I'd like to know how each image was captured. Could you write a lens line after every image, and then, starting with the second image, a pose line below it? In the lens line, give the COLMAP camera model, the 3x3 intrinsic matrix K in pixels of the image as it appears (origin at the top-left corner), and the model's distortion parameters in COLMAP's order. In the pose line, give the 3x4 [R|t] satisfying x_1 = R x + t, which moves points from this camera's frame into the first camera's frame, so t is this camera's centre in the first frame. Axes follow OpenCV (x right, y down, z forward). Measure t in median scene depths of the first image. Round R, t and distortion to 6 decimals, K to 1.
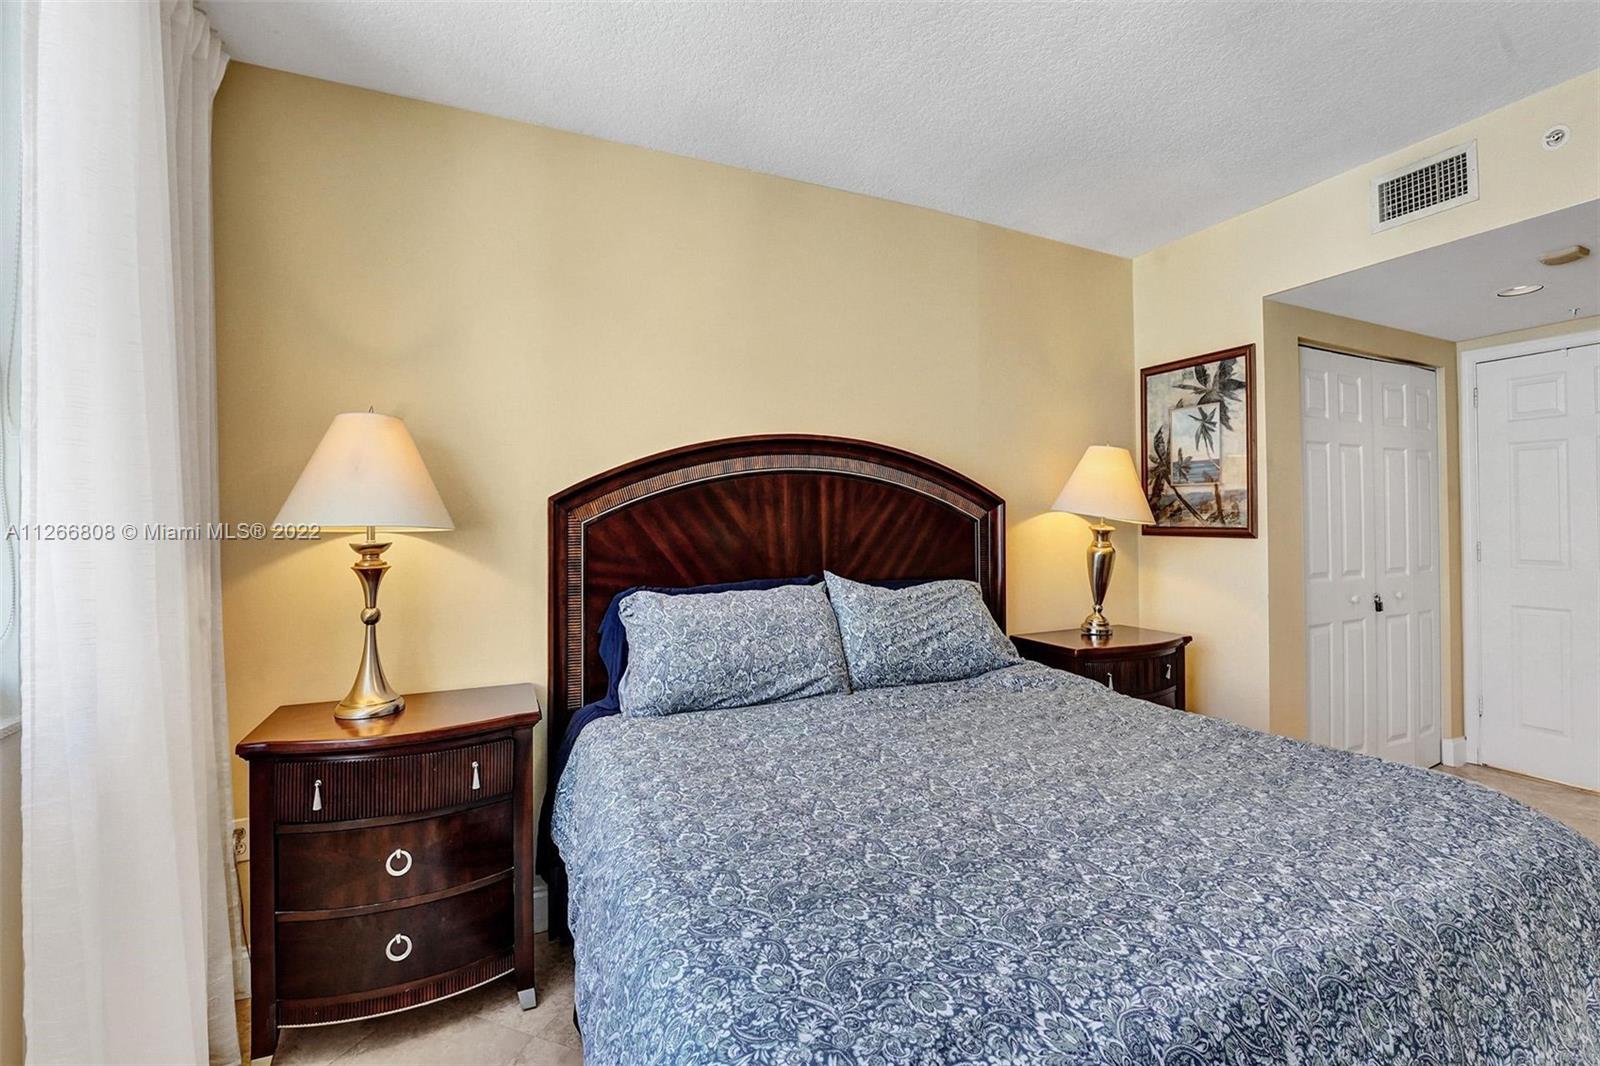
lens RADIAL K [[668.1, 0, 798.1], [0, 668.1, 503.7], [0, 0, 1]] dist [-0.017323, 0.000098]
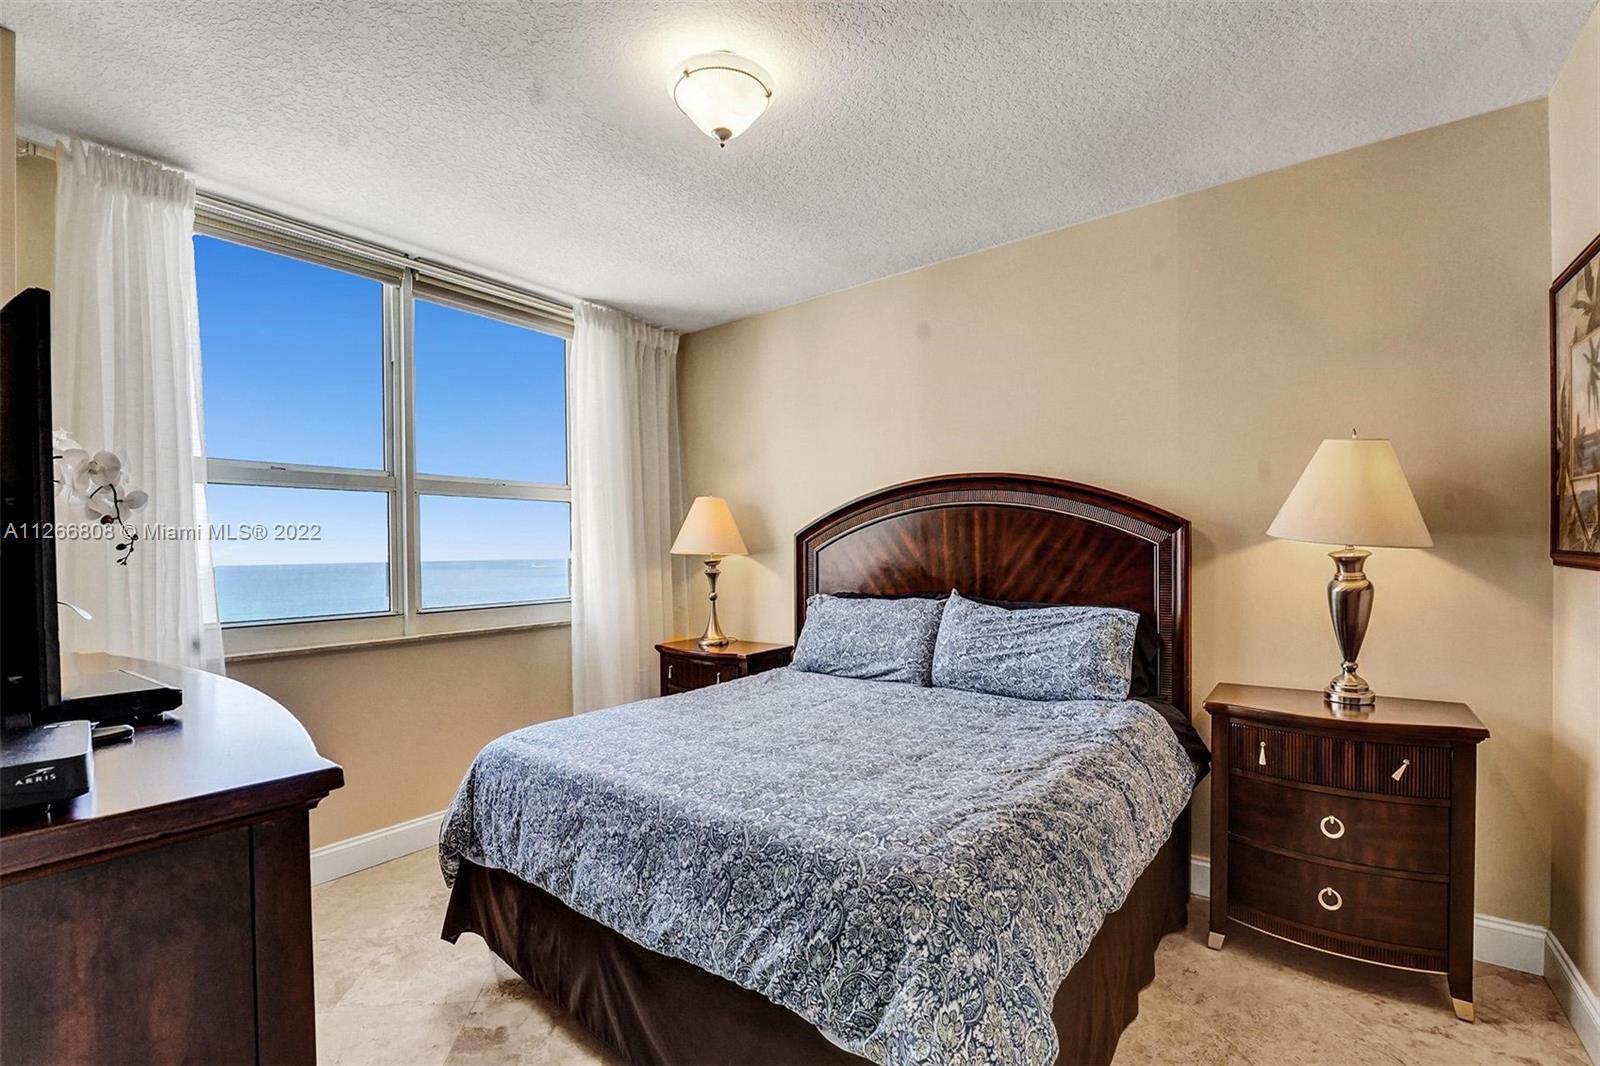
lens RADIAL K [[661.6, 0, 800.0], [0, 661.6, 533.0], [0, 0, 1]] dist [-0.019731, -0.000087]
pose [[0.483286, -0.022948, -0.875162, 0.898477], [0.035930, 0.999334, -0.006362, -0.001949], [0.874725, -0.028369, 0.483789, 0.180770]]
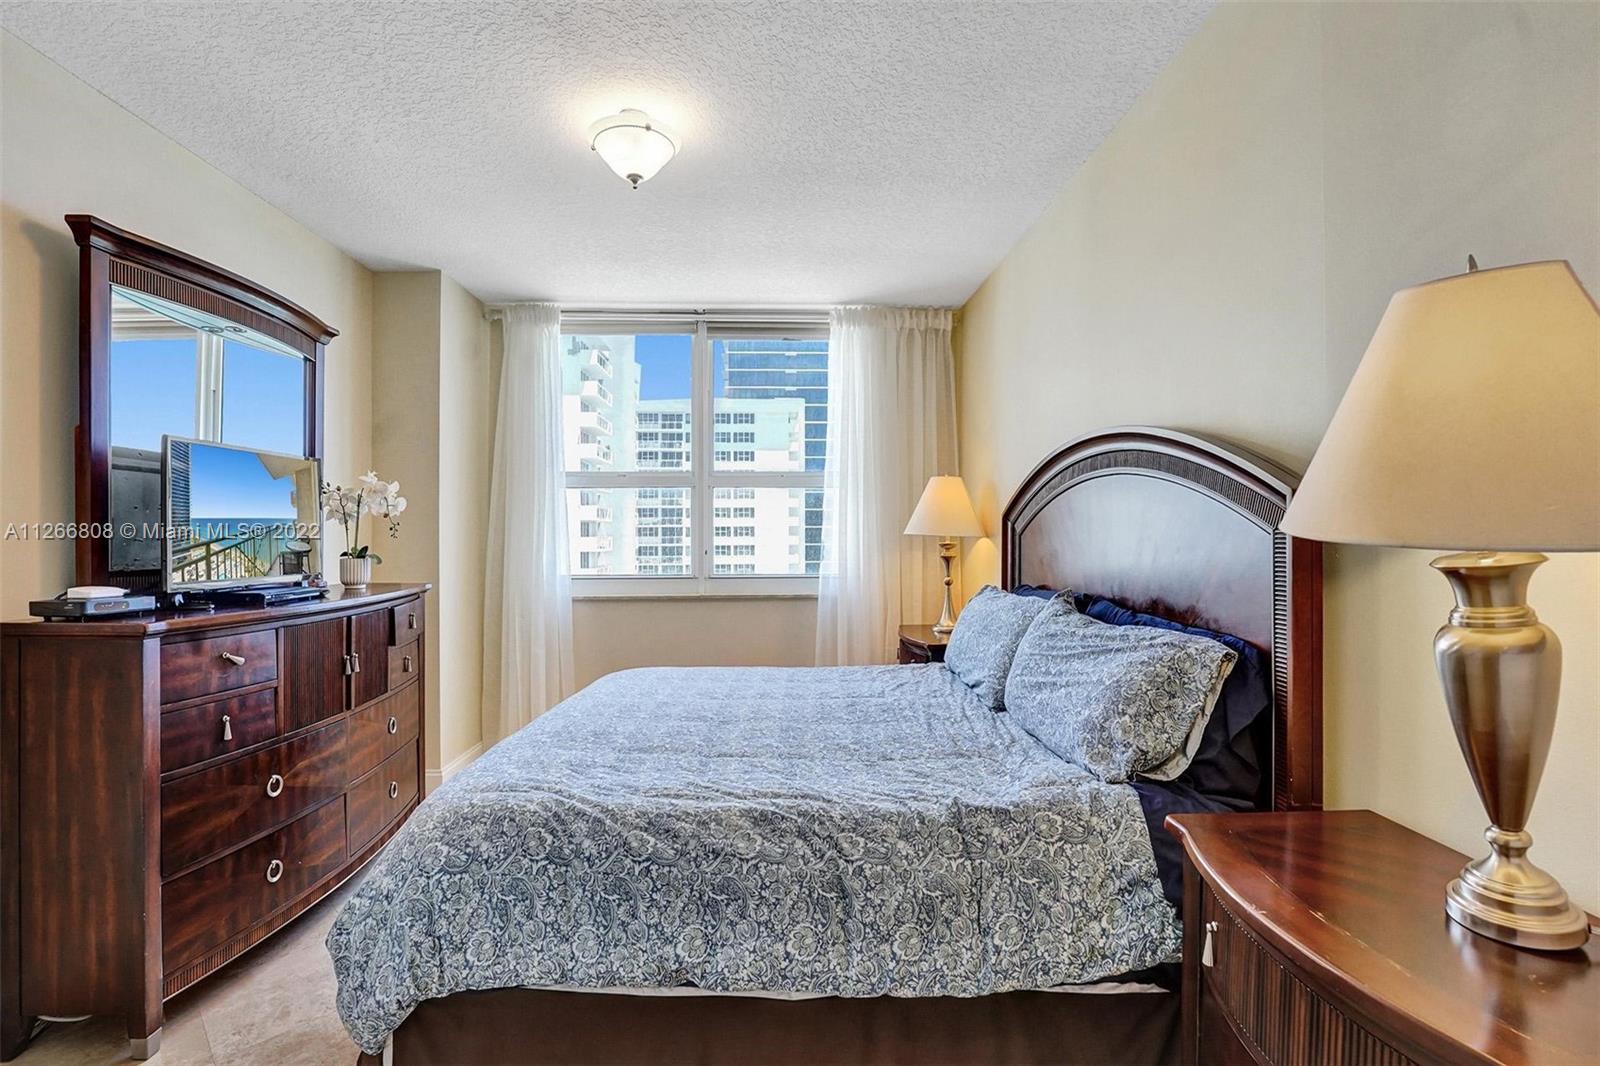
lens RADIAL K [[668.1, 0, 798.1], [0, 668.1, 503.7], [0, 0, 1]] dist [-0.017323, 0.000098]
pose [[-0.350115, -0.034596, -0.936068, 0.946571], [0.031678, 0.998309, -0.048745, 0.018109], [0.936171, -0.046719, -0.348427, 0.904759]]
